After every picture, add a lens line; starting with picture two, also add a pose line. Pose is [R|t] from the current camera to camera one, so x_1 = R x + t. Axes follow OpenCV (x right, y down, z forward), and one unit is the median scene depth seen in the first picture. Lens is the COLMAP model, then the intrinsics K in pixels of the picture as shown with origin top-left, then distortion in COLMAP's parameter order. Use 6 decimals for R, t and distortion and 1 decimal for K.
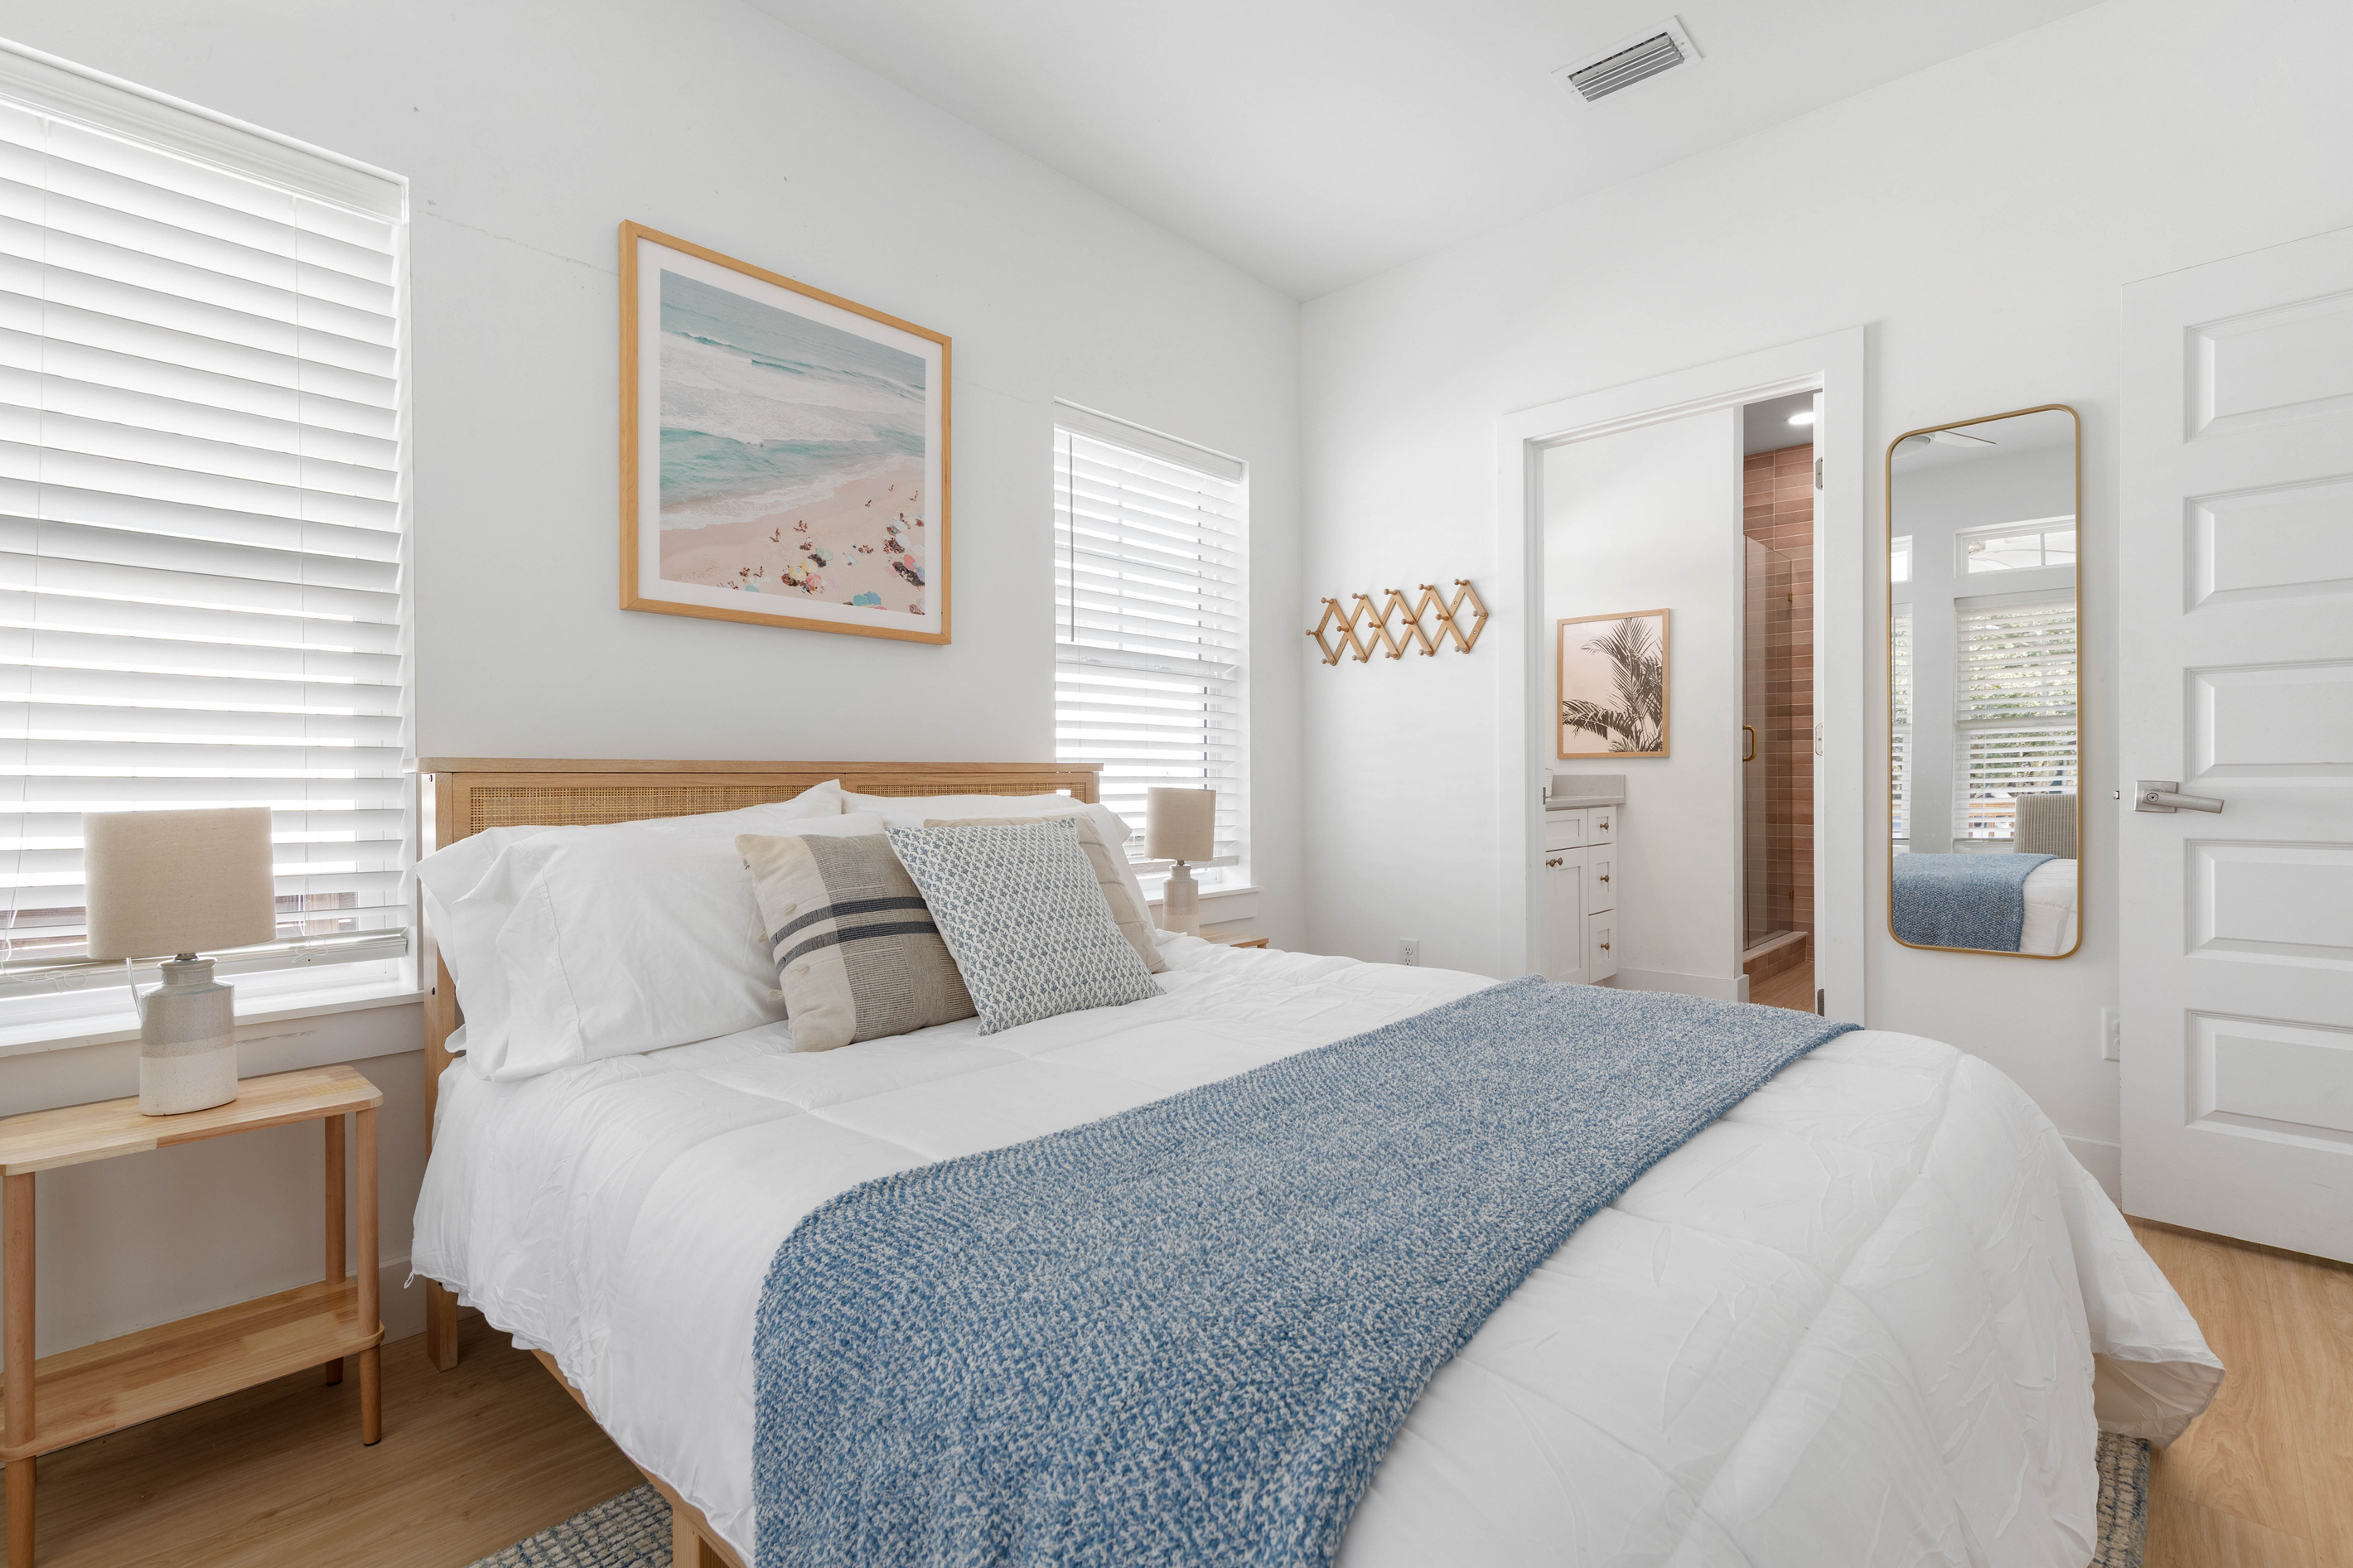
lens RADIAL K [[1126.2, 0, 1176.5], [0, 1126.2, 784.0], [0, 0, 1]] dist [0.003832, -0.000454]
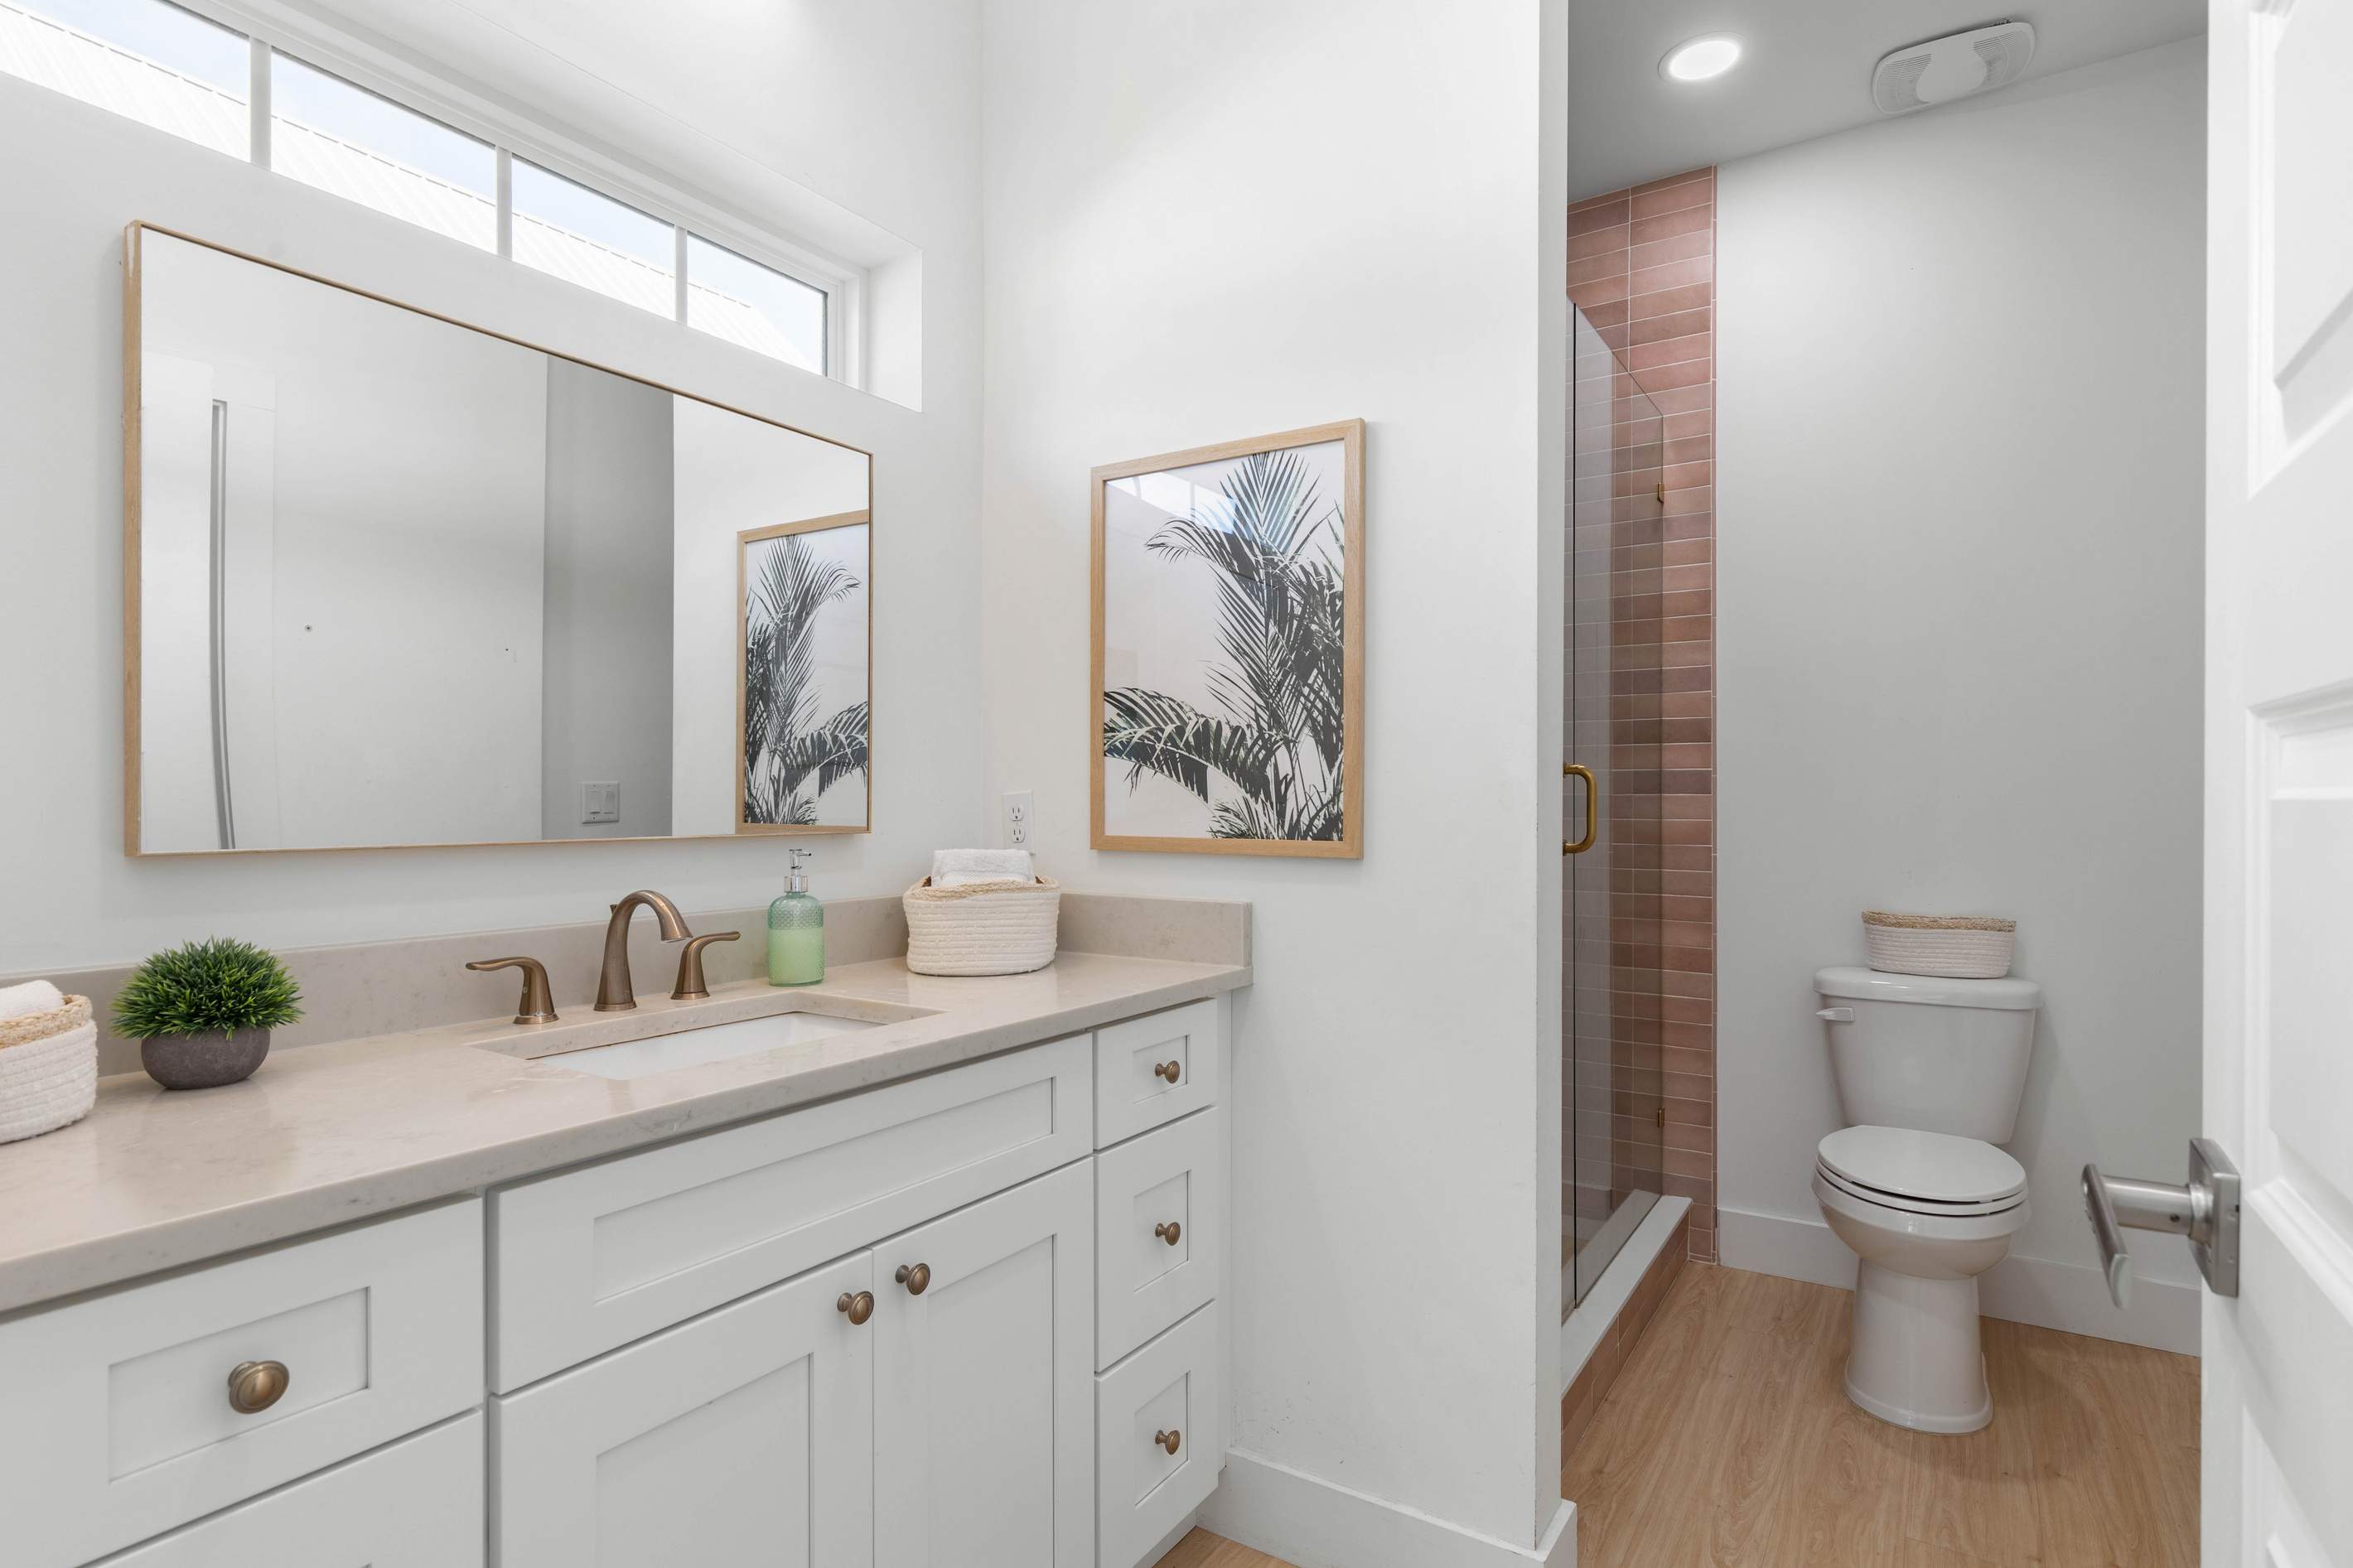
lens RADIAL K [[1218.7, 0, 1180.3], [0, 1218.7, 797.4], [0, 0, 1]] dist [0.000417, -0.000041]
pose [[0.987396, 0.008181, 0.158059, 0.313923], [-0.007004, 0.999943, -0.008006, -0.037548], [-0.158116, 0.006798, 0.987397, 0.624399]]
